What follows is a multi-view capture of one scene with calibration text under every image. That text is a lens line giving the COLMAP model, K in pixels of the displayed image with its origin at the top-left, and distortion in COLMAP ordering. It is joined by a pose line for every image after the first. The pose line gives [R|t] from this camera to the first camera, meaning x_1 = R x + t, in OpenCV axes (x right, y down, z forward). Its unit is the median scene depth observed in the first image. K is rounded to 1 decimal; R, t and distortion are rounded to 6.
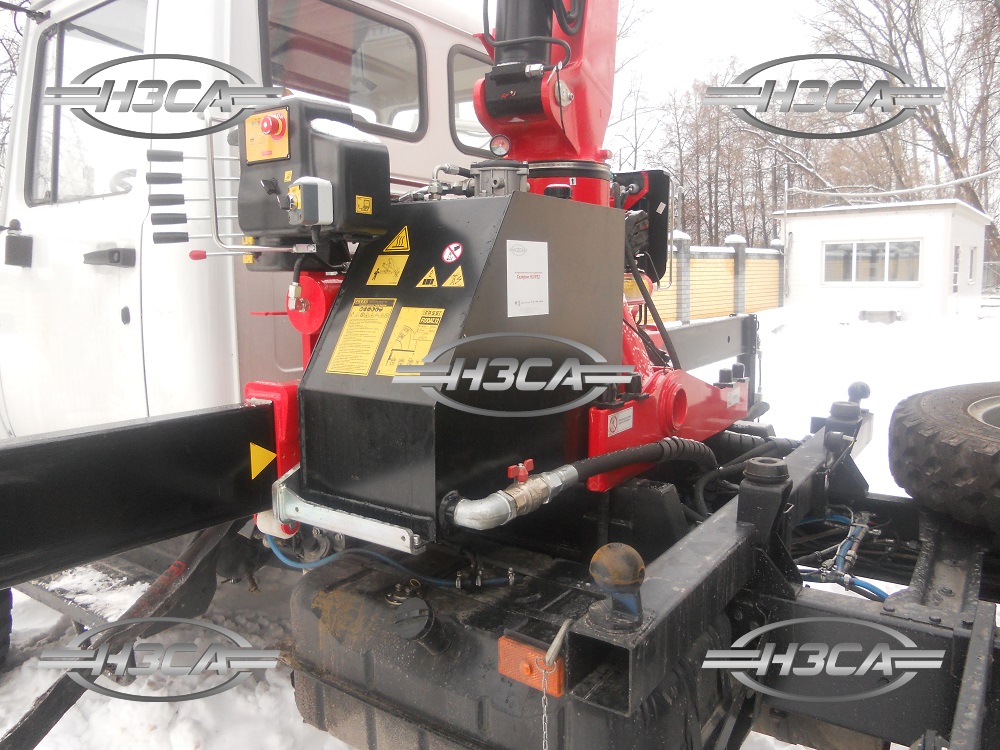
lens RADIAL K [[760.8, 0, 500.0], [0, 760.8, 375.0], [0, 0, 1]] dist [-0.035522, -0.003054]
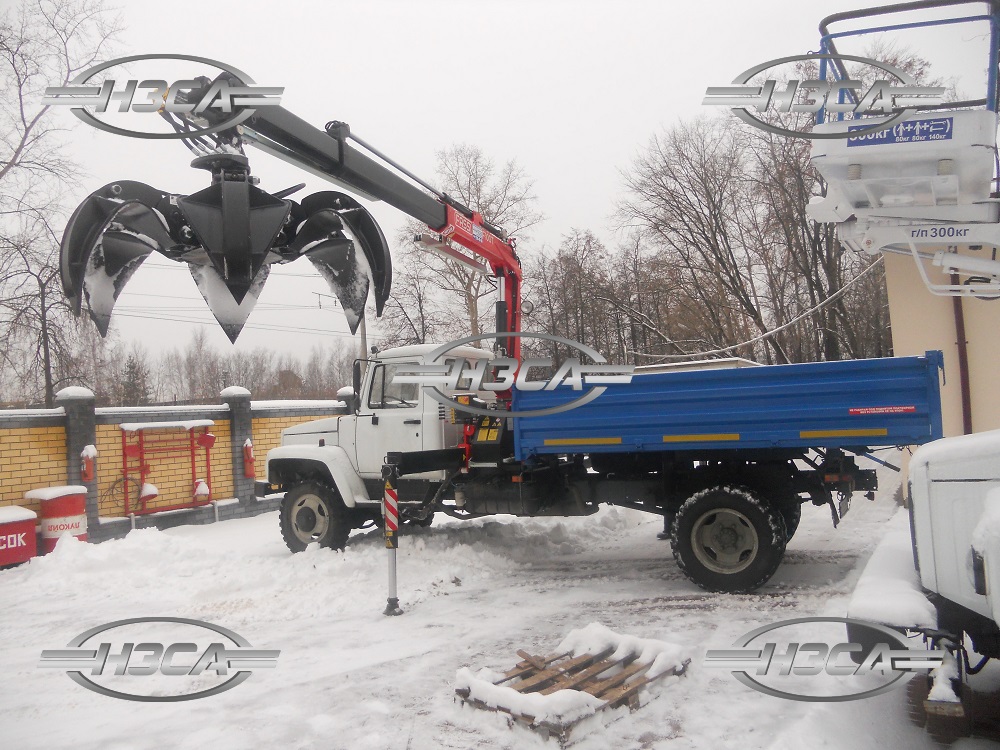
lens RADIAL K [[756.7, 0, 500.0], [0, 756.7, 375.0], [0, 0, 1]] dist [-0.034413, -0.004547]
pose [[0.988003, -0.027688, 0.151932, -0.063524], [0.055685, 0.981488, -0.183250, 0.039638], [-0.144045, 0.189512, 0.971255, -0.329160]]
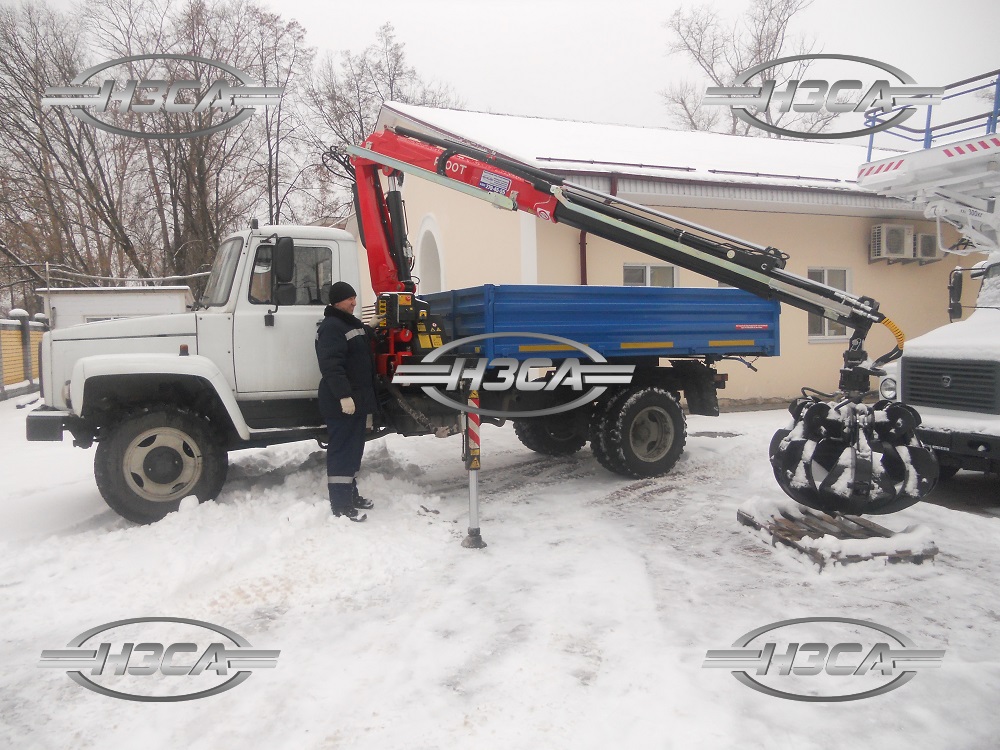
lens RADIAL K [[794.0, 0, 500.0], [0, 794.0, 375.0], [0, 0, 1]] dist [-0.038358, -0.001325]
pose [[0.461374, -0.049263, 0.885837, -0.320164], [0.123725, 0.992273, -0.009258, 0.019647], [-0.878536, 0.113872, 0.463904, -0.128792]]
